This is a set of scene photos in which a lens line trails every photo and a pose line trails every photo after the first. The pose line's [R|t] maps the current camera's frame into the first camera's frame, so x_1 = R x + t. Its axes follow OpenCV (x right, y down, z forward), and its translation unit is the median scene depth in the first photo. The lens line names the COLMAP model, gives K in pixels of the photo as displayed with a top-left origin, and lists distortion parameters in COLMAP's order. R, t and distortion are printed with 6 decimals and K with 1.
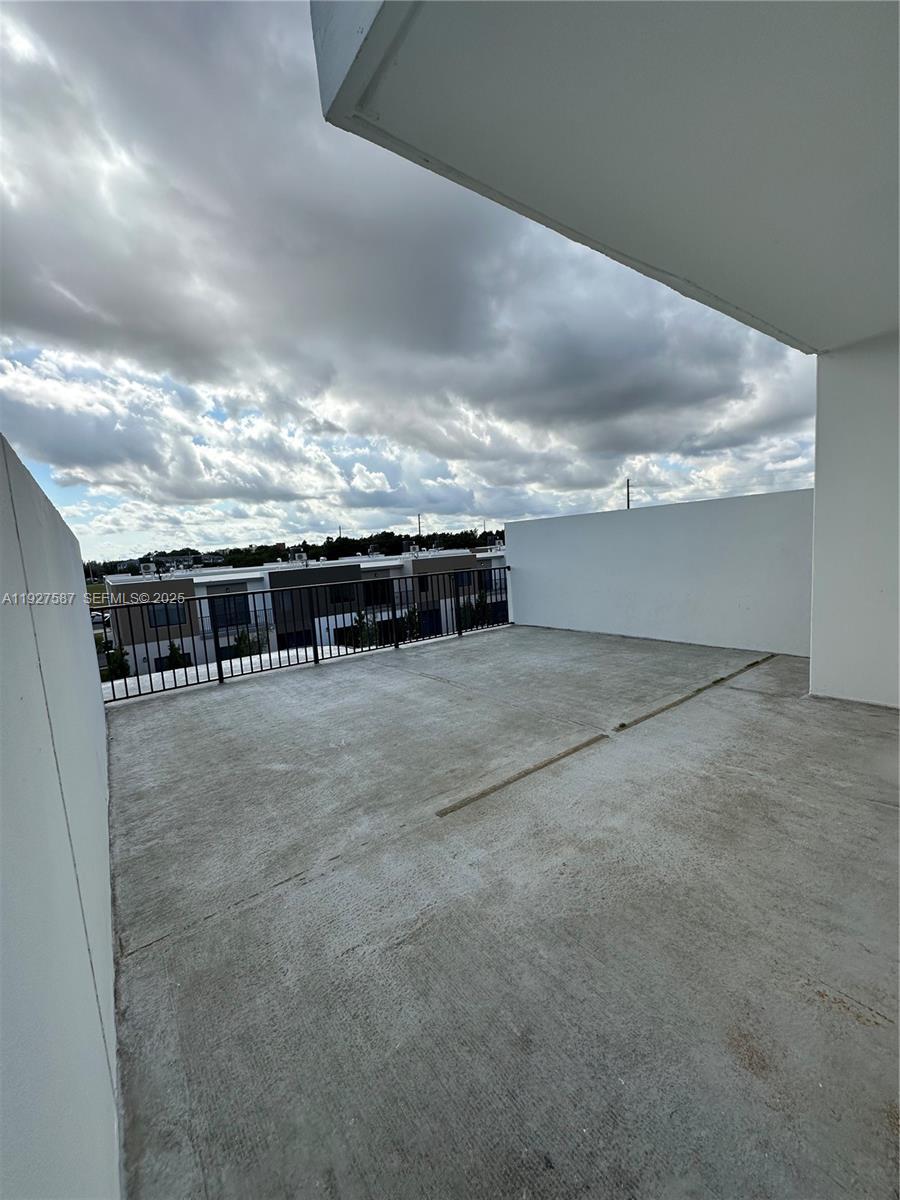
lens RADIAL K [[480.4, 0, 449.4], [0, 480.4, 603.3], [0, 0, 1]] dist [-0.005847, 0.001746]
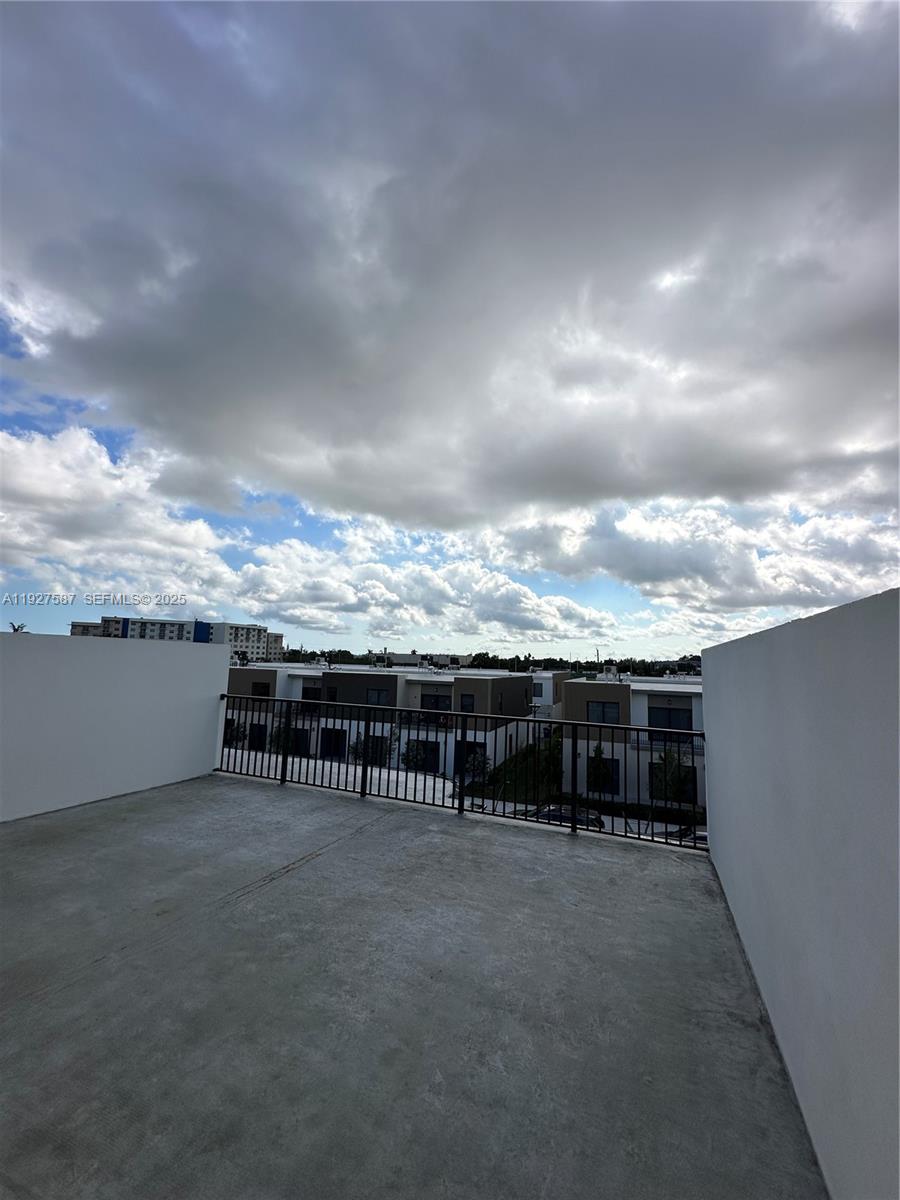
lens RADIAL K [[480.4, 0, 454.1], [0, 480.4, 605.3], [0, 0, 1]] dist [-0.005847, 0.001746]
pose [[0.514279, -0.017740, -0.857440, 1.108247], [-0.164942, 0.979075, -0.119187, -0.272619], [0.841612, 0.202723, 0.500592, 1.249342]]
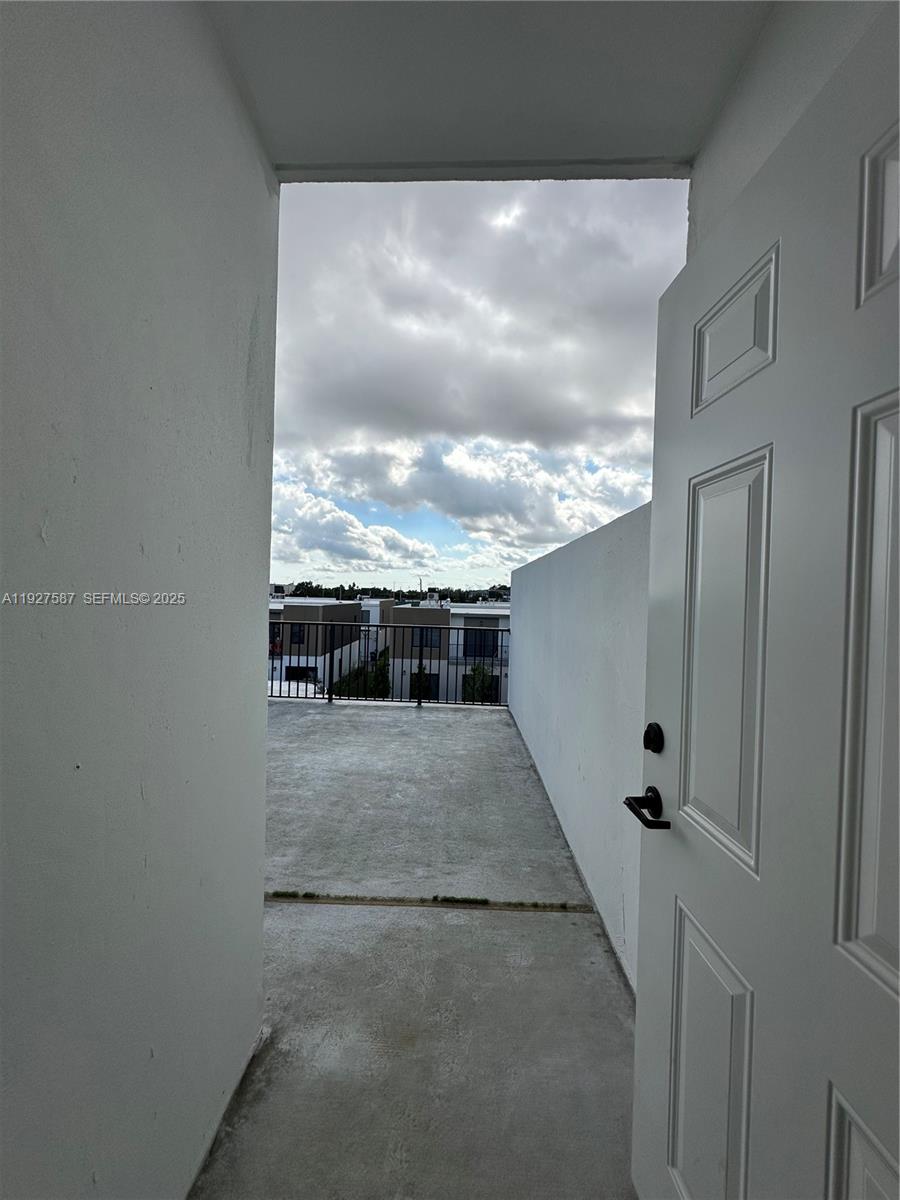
lens RADIAL K [[480.4, 0, 455.6], [0, 480.4, 606.2], [0, 0, 1]] dist [-0.005847, 0.001746]
pose [[0.785276, 0.101023, -0.610848, 1.310366], [-0.151883, 0.987884, -0.031876, -0.195289], [0.600227, 0.117809, 0.791106, 0.911402]]
